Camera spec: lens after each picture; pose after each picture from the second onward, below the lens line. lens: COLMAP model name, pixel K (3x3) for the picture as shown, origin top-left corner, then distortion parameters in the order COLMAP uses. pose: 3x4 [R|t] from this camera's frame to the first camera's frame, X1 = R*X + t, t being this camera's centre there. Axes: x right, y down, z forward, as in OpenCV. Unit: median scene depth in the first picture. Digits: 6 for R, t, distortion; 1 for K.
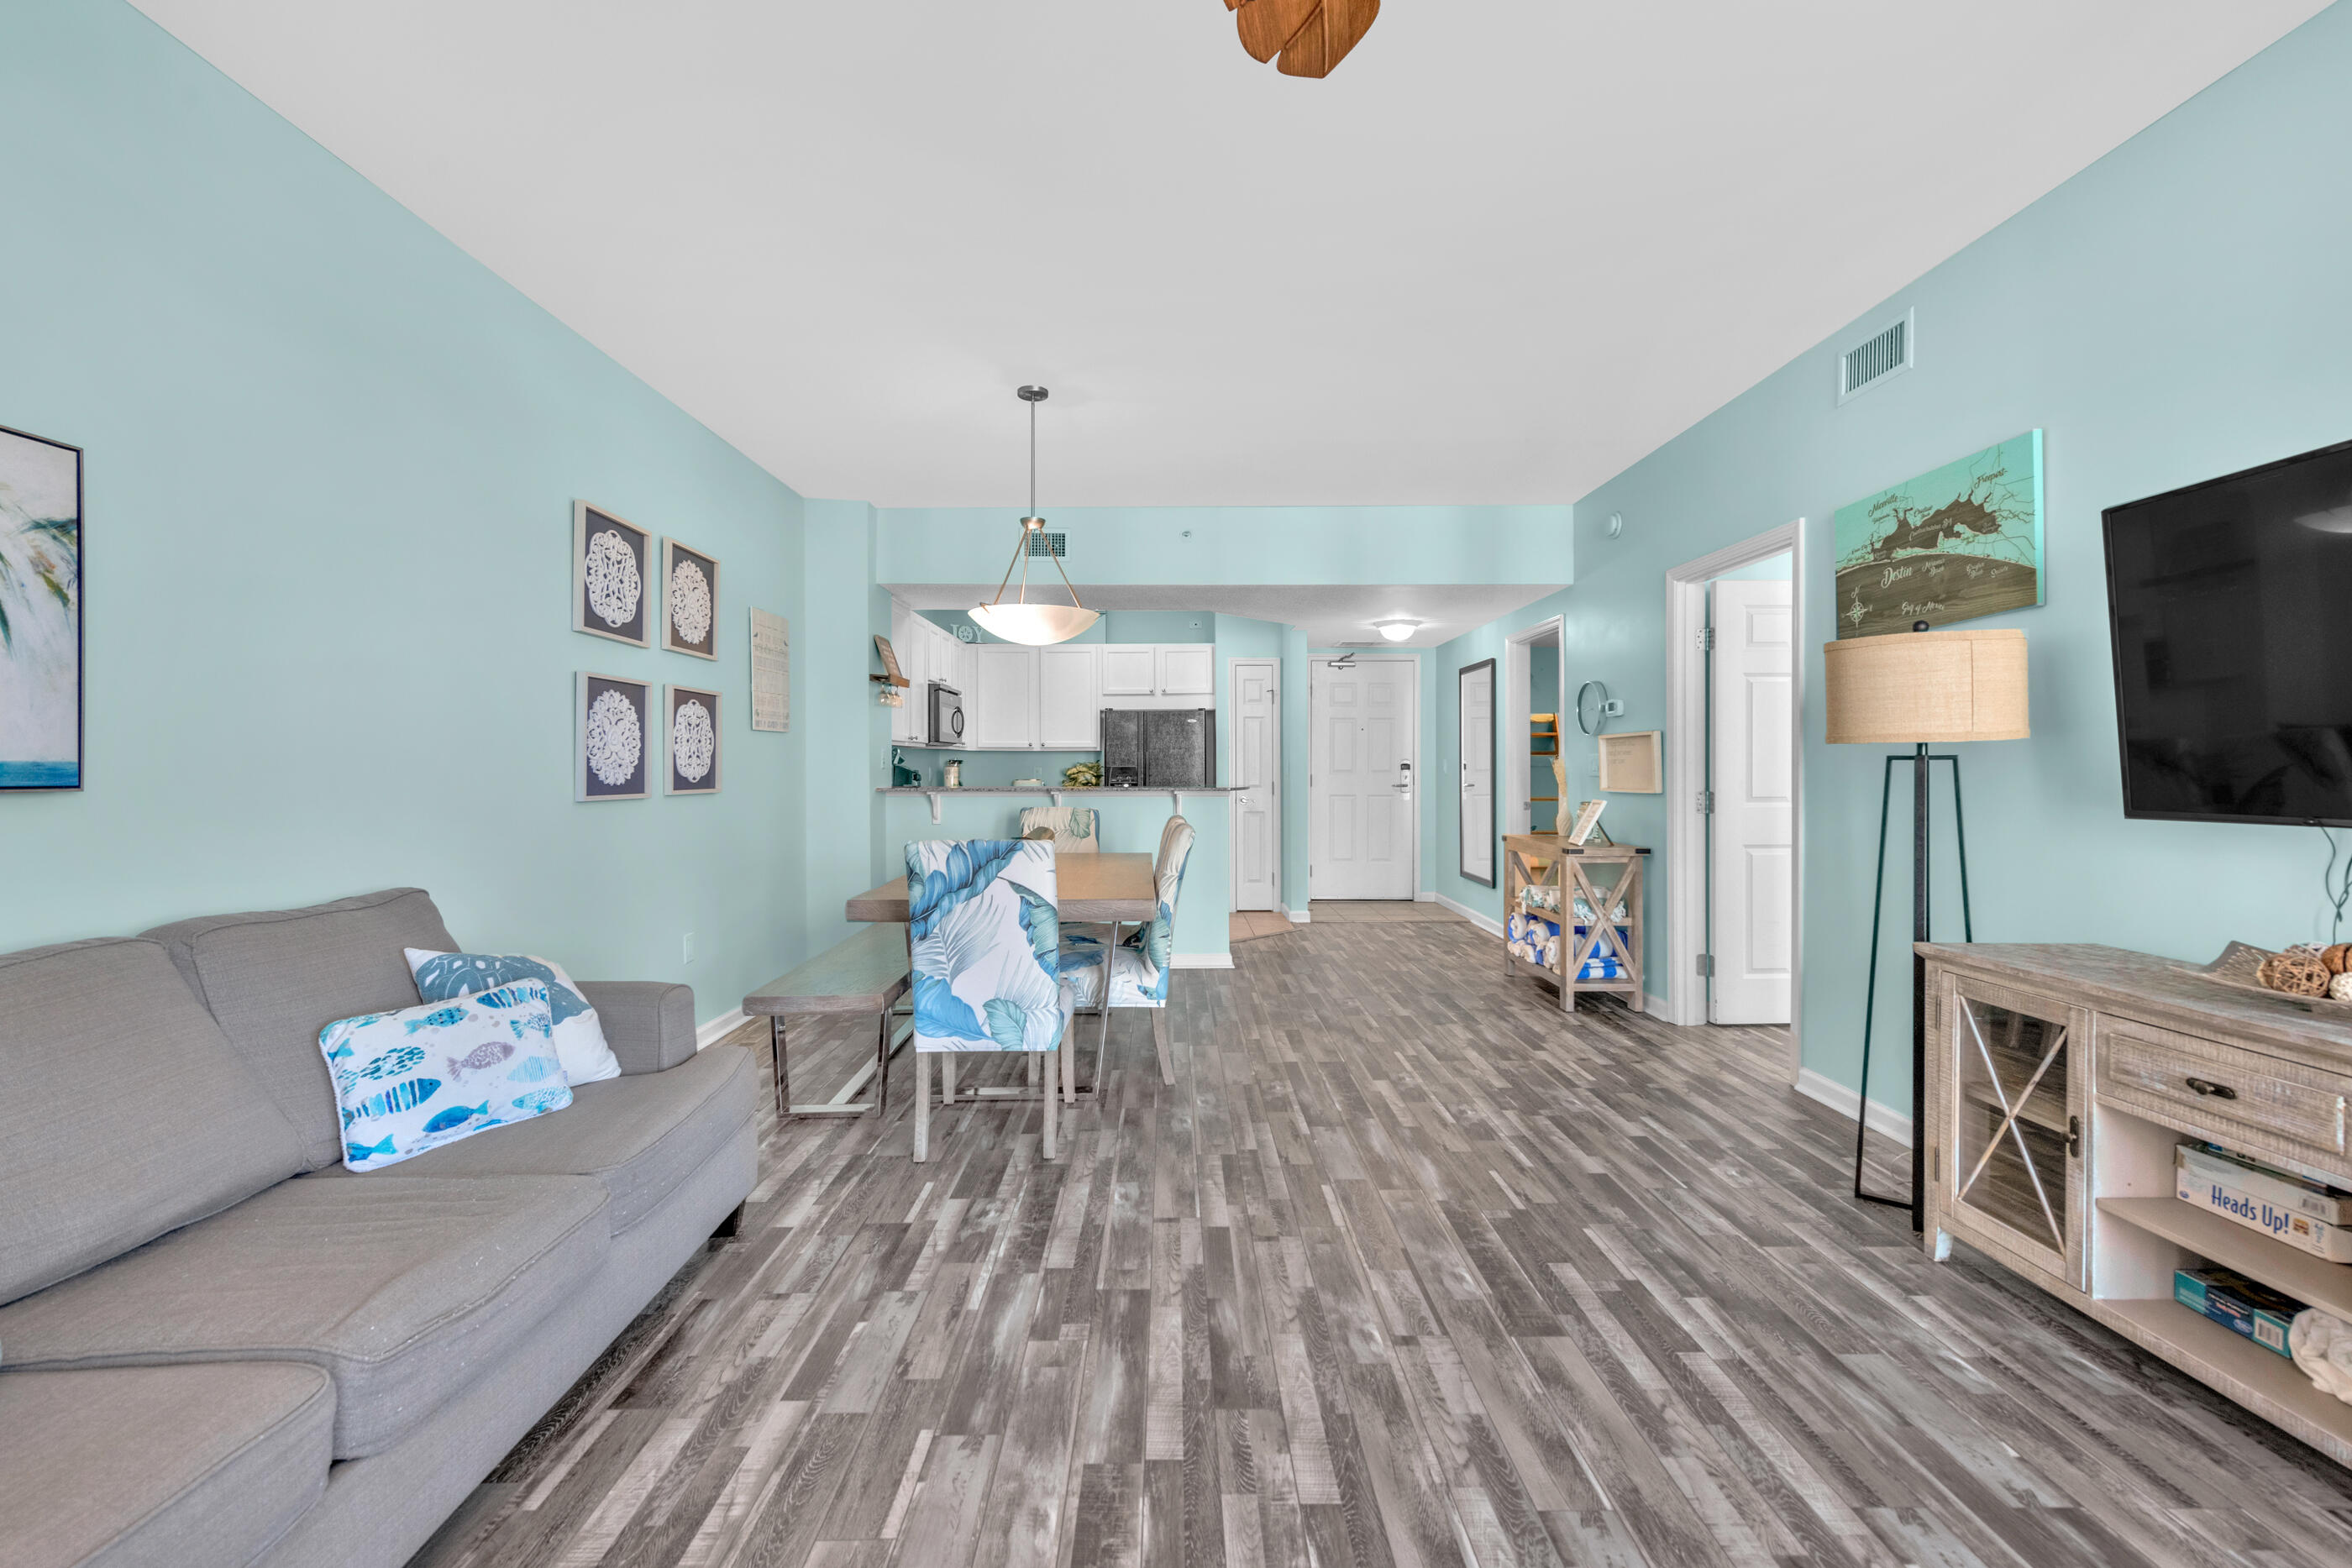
lens RADIAL K [[978.4, 0, 1176.0], [0, 978.4, 784.0], [0, 0, 1]] dist [0.009060, -0.000186]
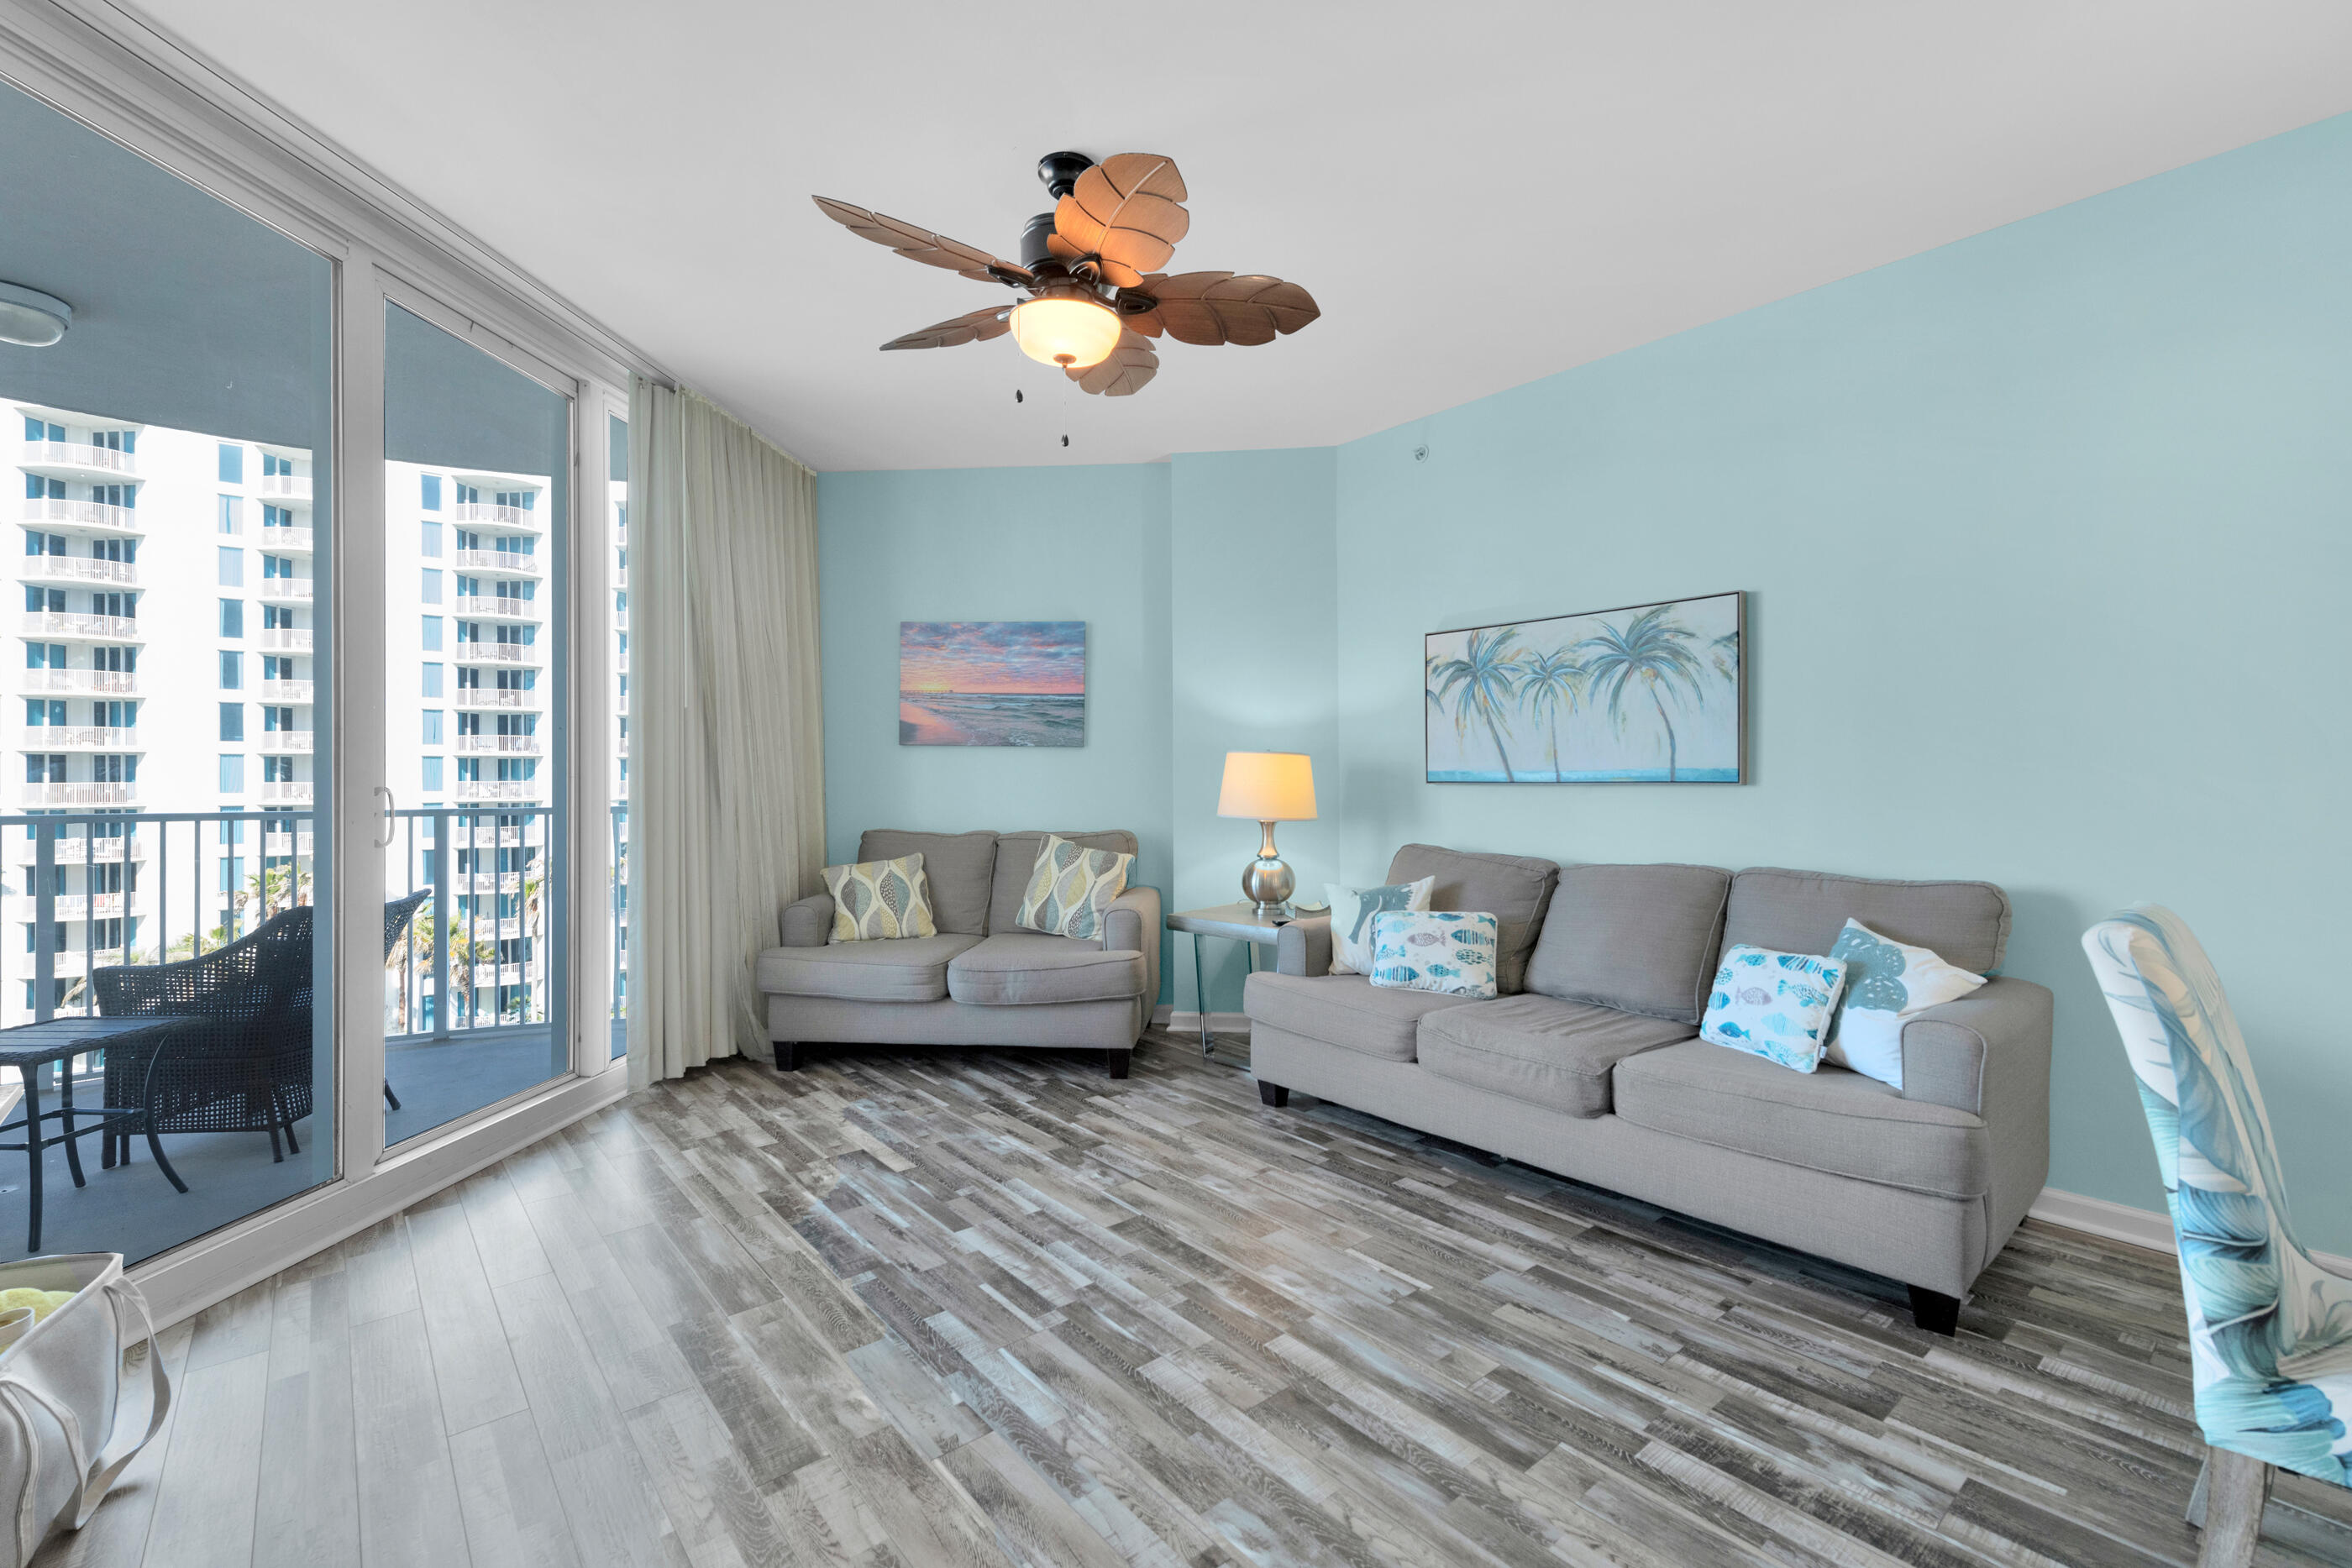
lens RADIAL K [[1019.6, 0, 1179.9], [0, 1019.6, 773.0], [0, 0, 1]] dist [0.009182, -0.001212]
pose [[-0.768262, 0.001060, -0.640135, 0.322279], [-0.006610, 0.999932, 0.009589, -0.009516], [0.640102, 0.011597, -0.768203, 0.685165]]
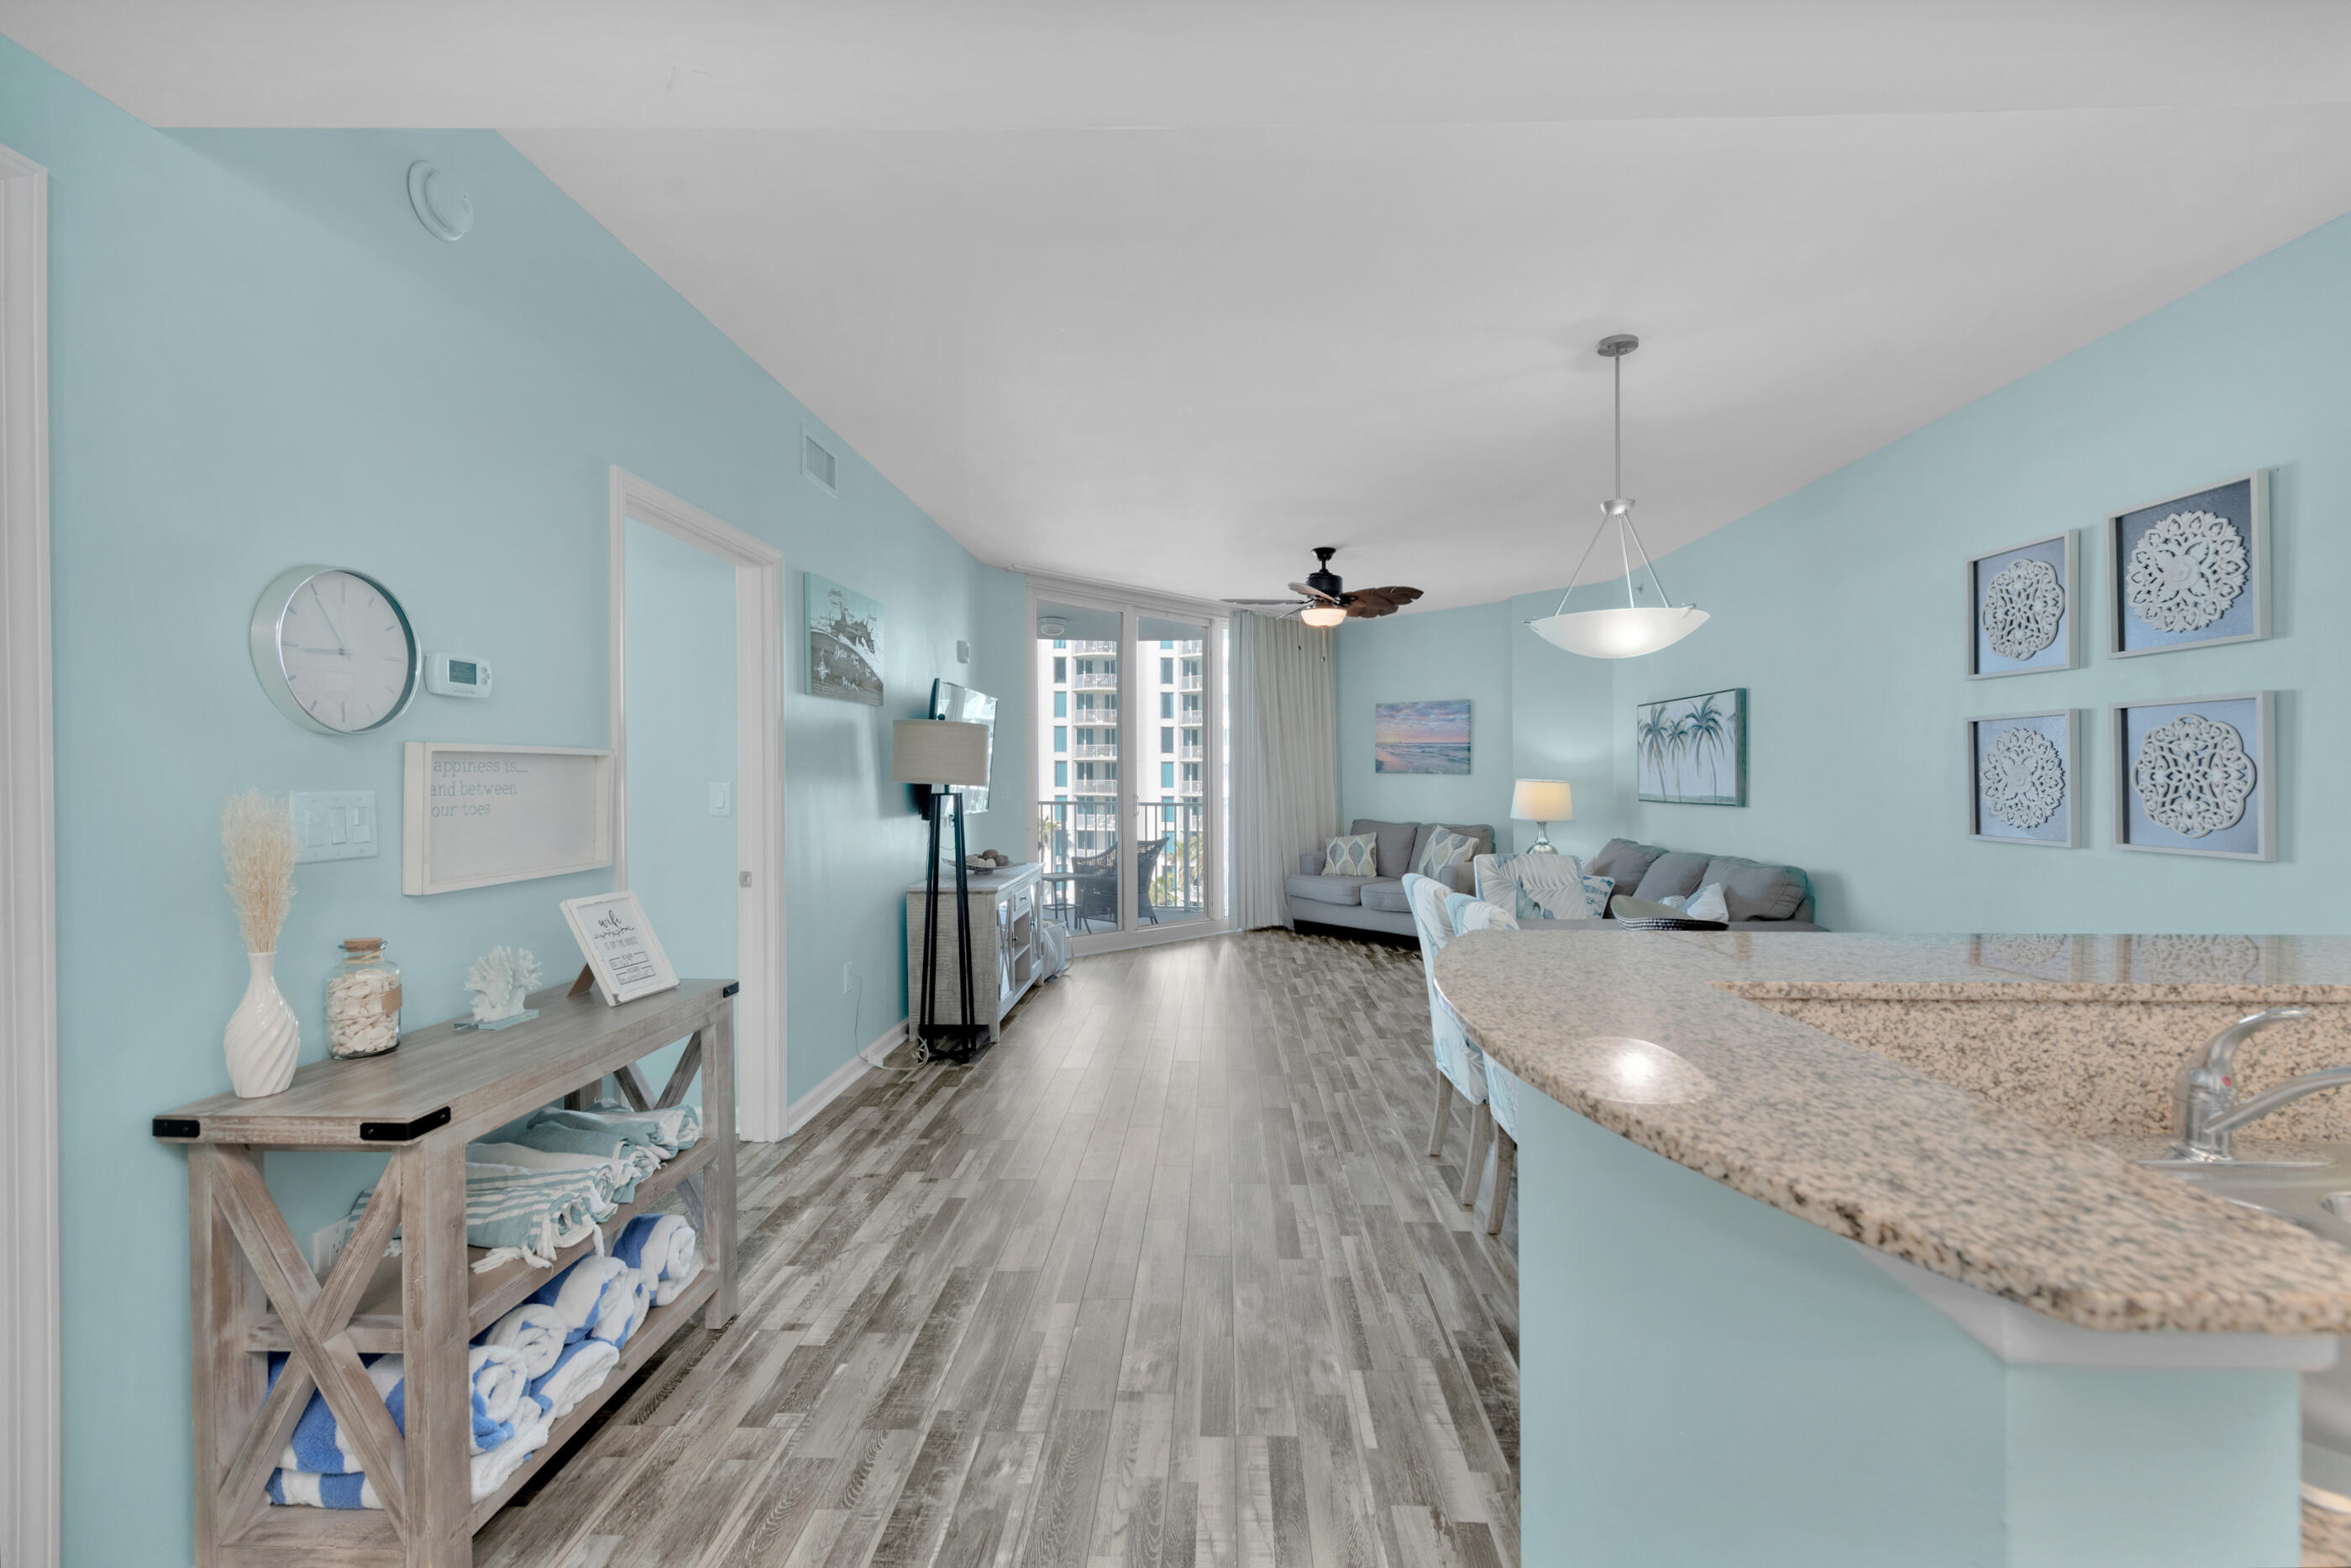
lens RADIAL K [[1000.4, 0, 1190.9], [0, 1000.4, 778.9], [0, 0, 1]] dist [0.010930, -0.005863]
pose [[-0.999450, -0.001218, 0.033129, 0.152380], [-0.000593, 0.999822, 0.018863, -0.049223], [-0.033146, 0.018833, -0.999273, 1.550698]]
